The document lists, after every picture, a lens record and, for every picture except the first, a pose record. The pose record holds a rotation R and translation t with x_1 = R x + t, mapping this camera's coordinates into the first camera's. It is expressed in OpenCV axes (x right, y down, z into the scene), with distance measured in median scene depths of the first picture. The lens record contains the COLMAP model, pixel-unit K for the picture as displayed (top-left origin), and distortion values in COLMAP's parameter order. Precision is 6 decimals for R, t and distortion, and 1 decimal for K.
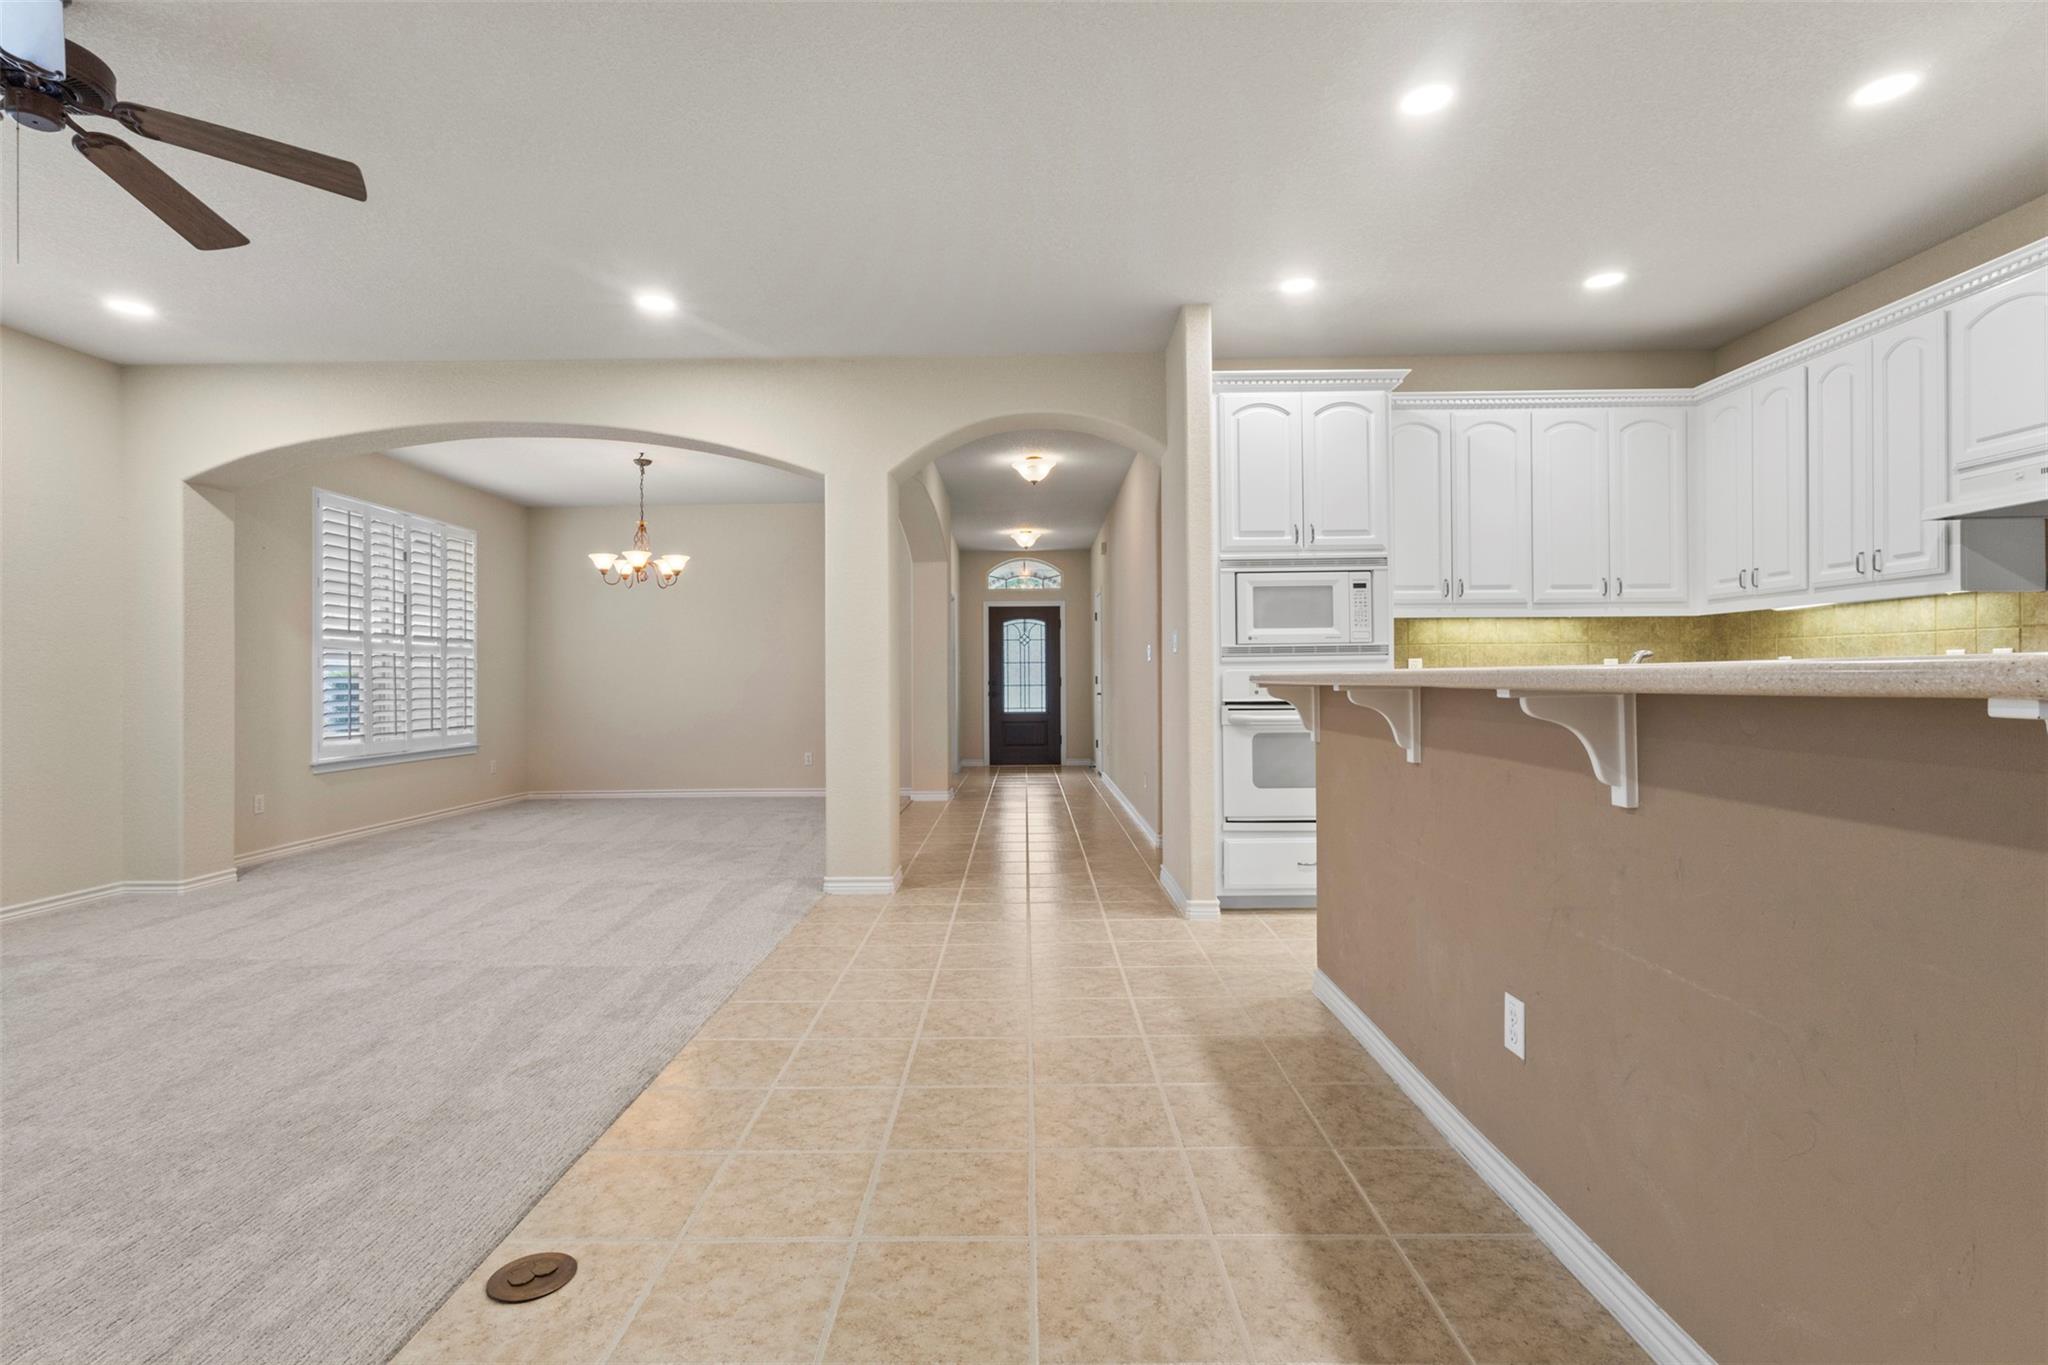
lens RADIAL K [[948.3, 0, 1020.0], [0, 948.3, 672.5], [0, 0, 1]] dist [0.005916, -0.000359]
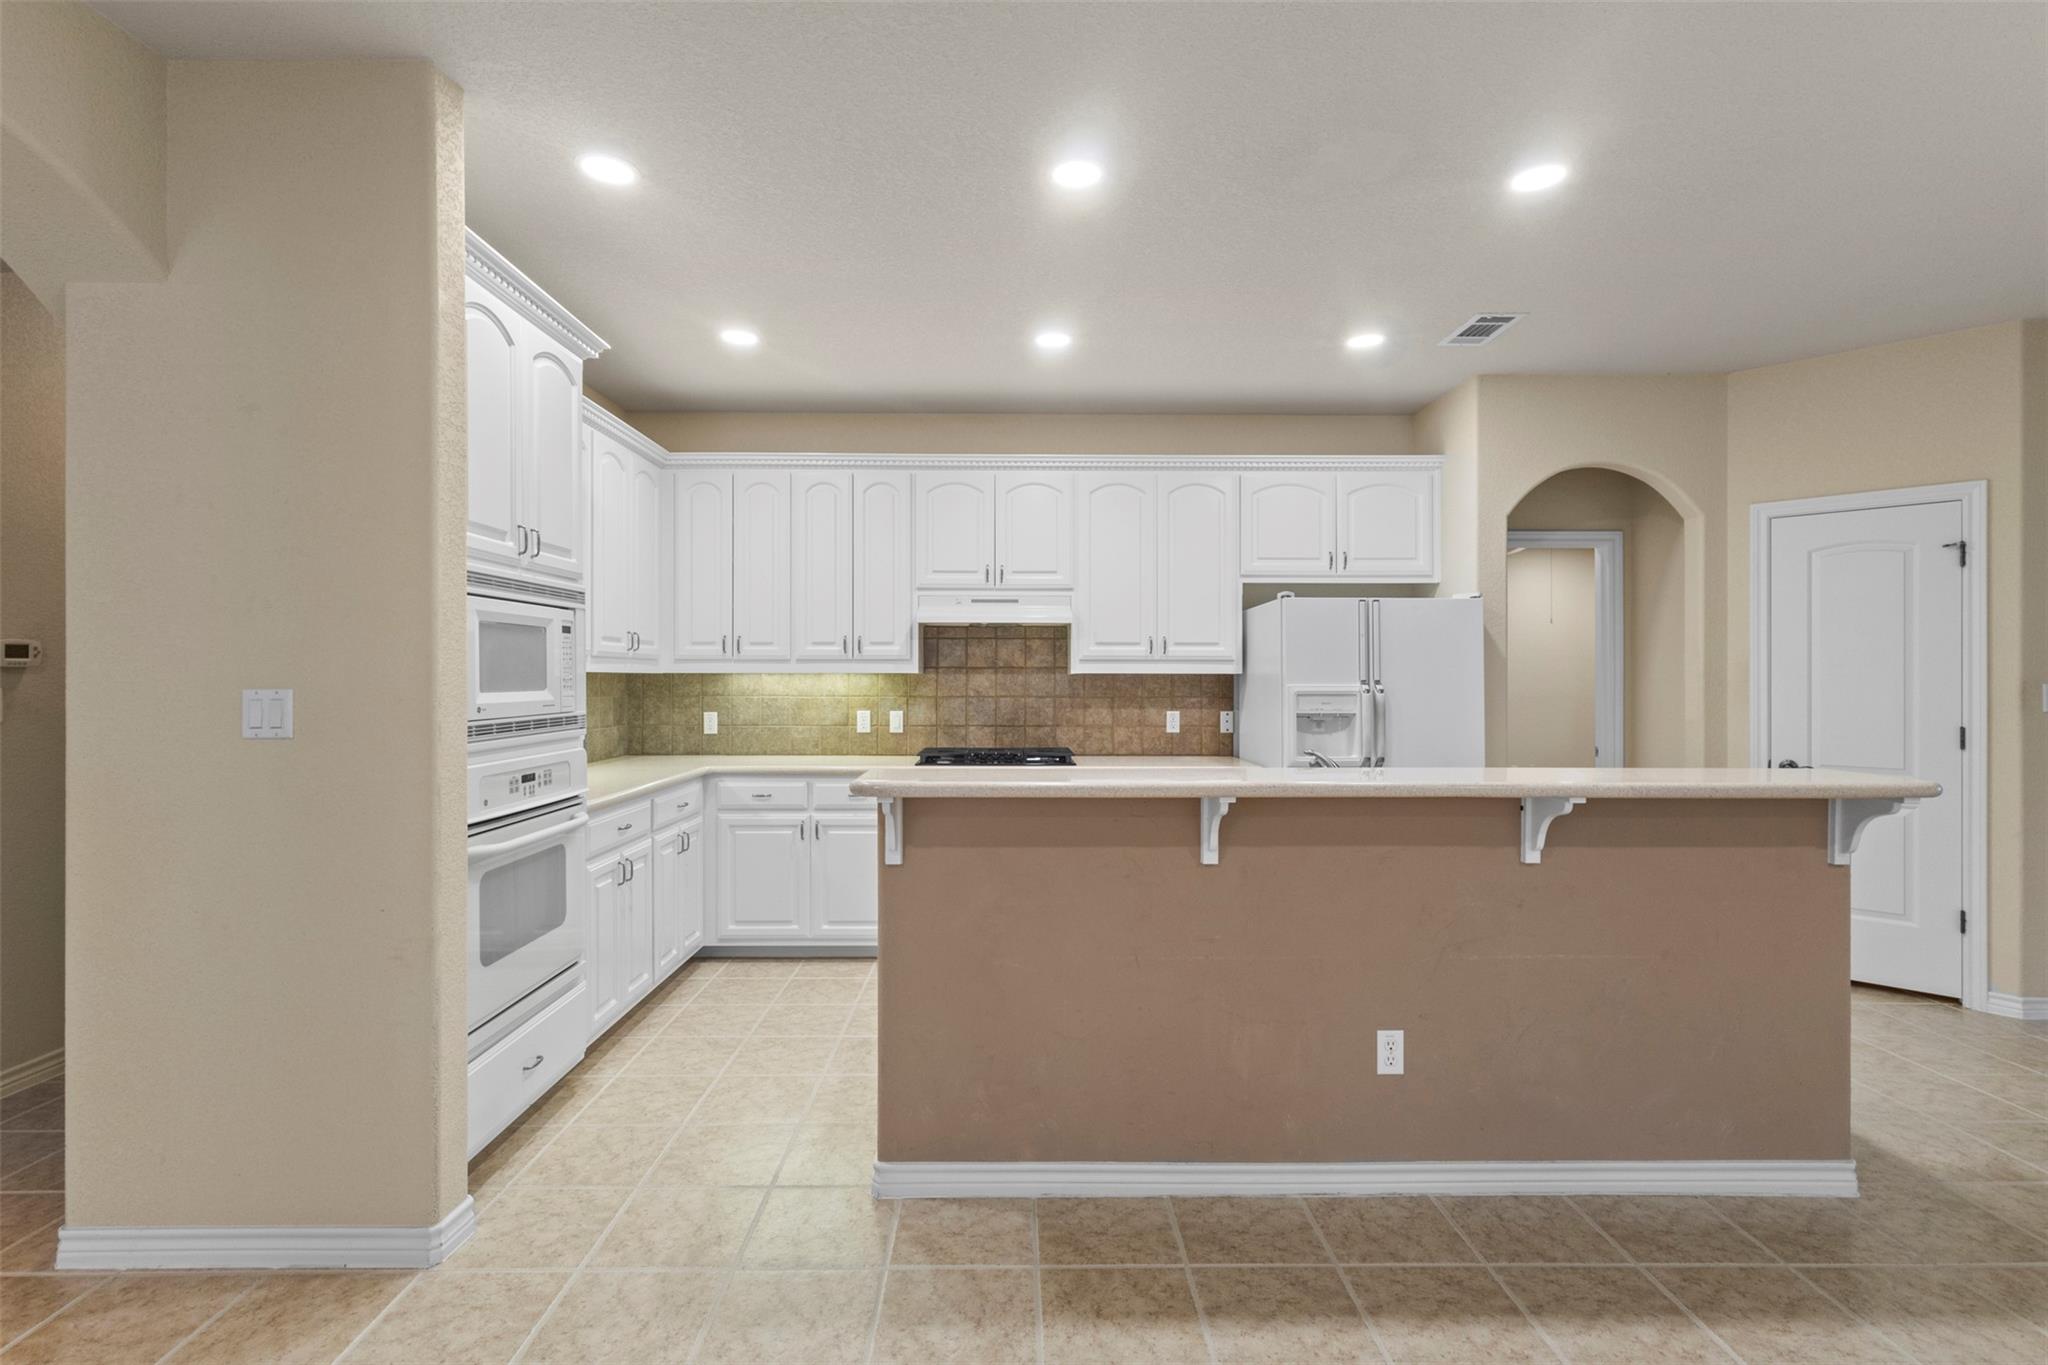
lens RADIAL K [[948.3, 0, 1012.3], [0, 948.3, 679.0], [0, 0, 1]] dist [0.005916, -0.000359]
pose [[-0.014621, 0.006579, 0.999871, -0.318658], [-0.006614, 0.999956, -0.006676, -0.050309], [-0.999871, -0.006710, -0.014577, 0.648818]]
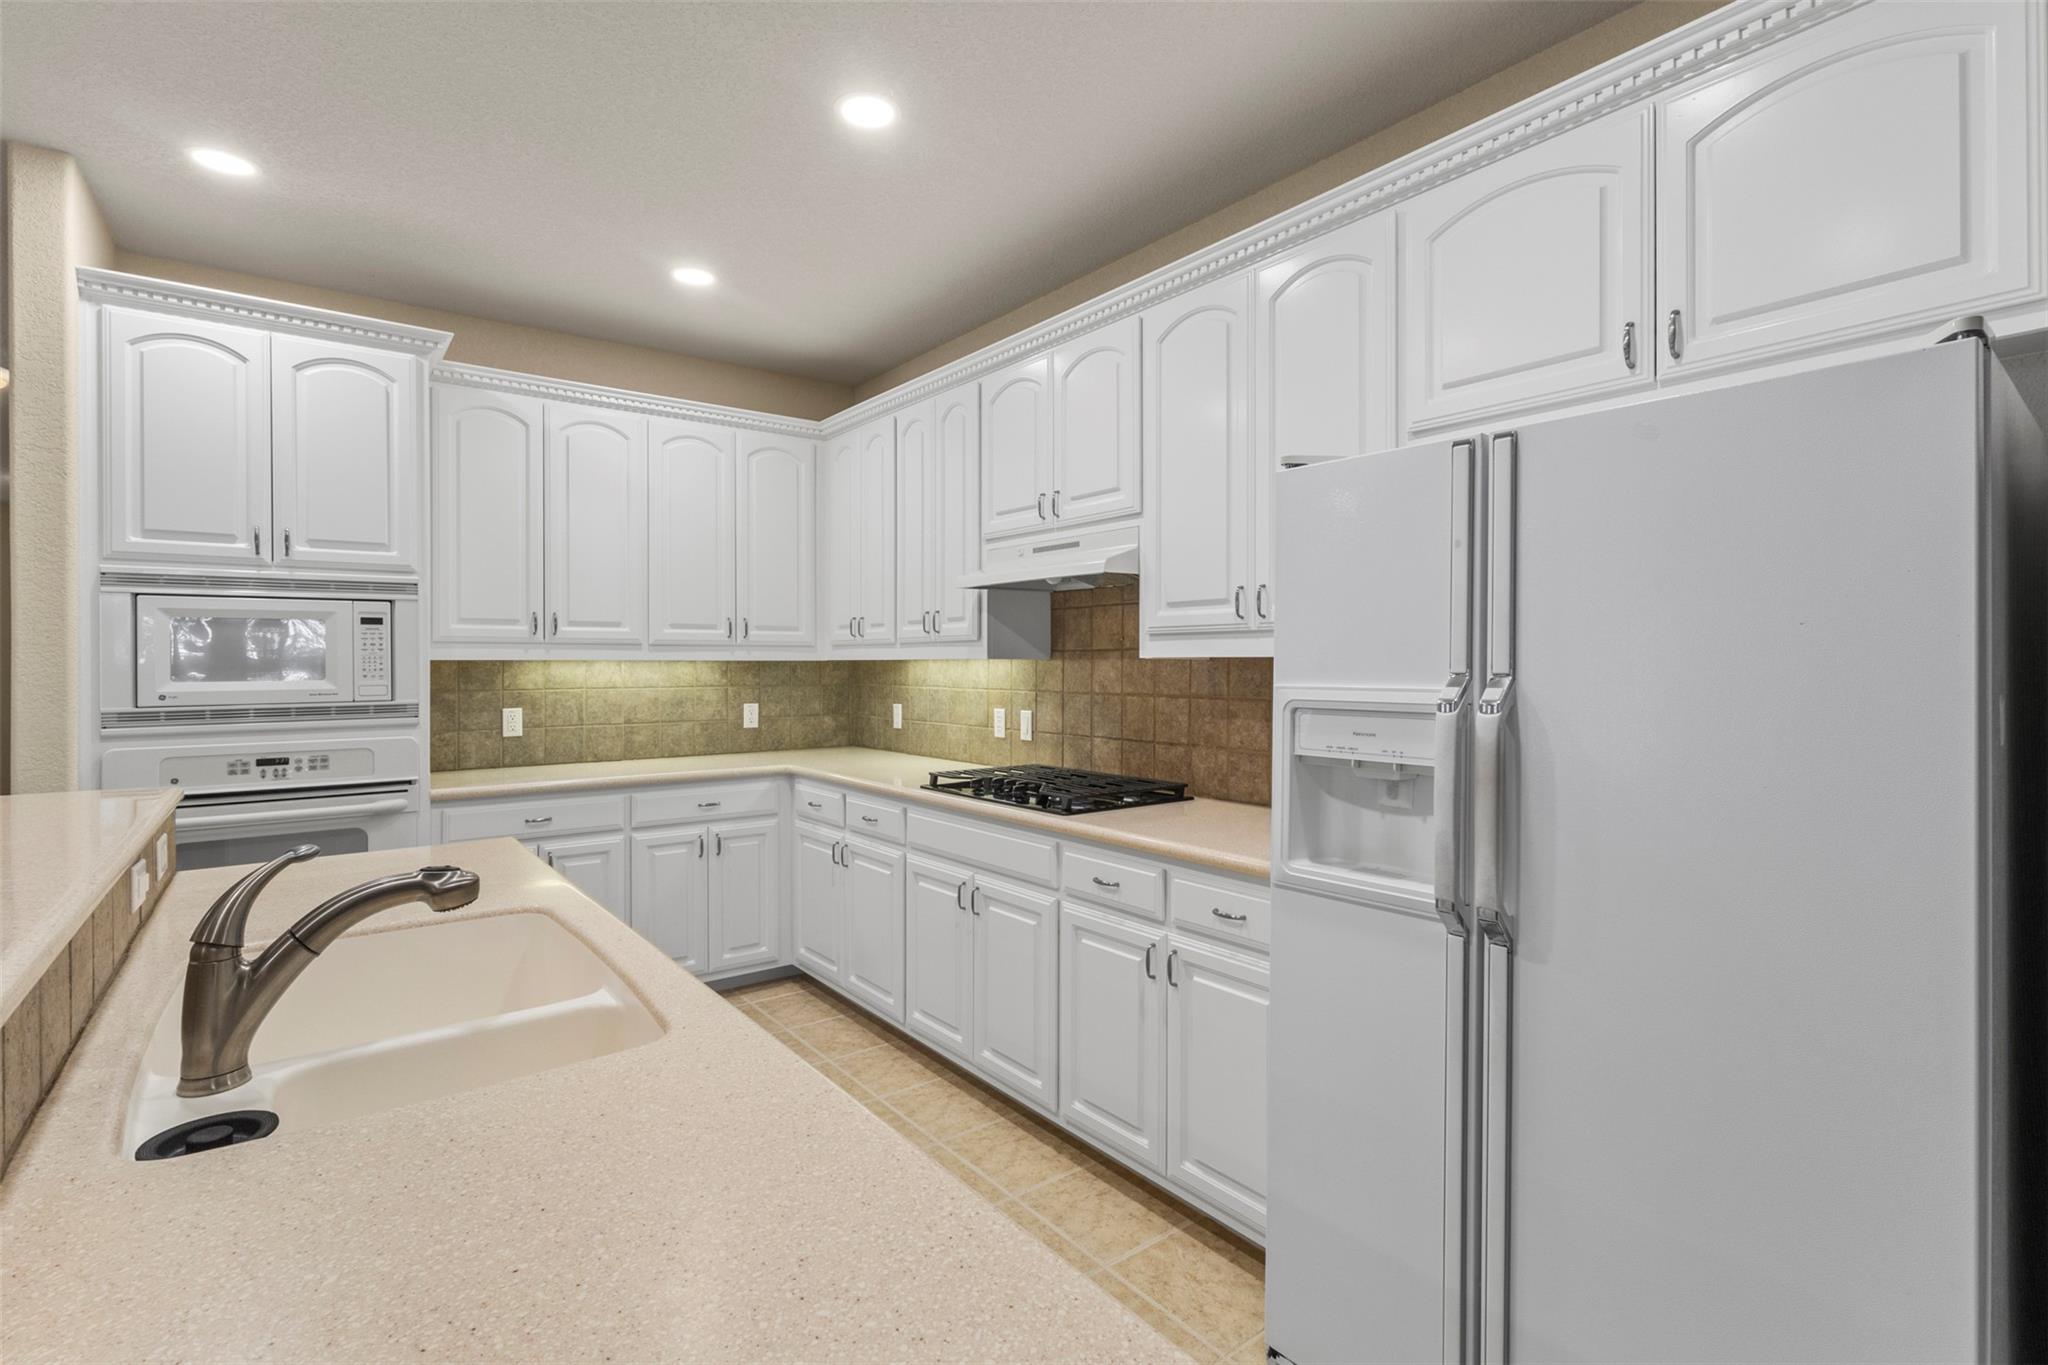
lens RADIAL K [[948.3, 0, 1017.4], [0, 948.3, 661.1], [0, 0, 1]] dist [0.005916, -0.000359]
pose [[0.791855, 0.006920, 0.610670, 0.289581], [-0.007217, 0.999972, -0.001974, -0.060073], [-0.610666, -0.002844, 0.791883, 0.130376]]
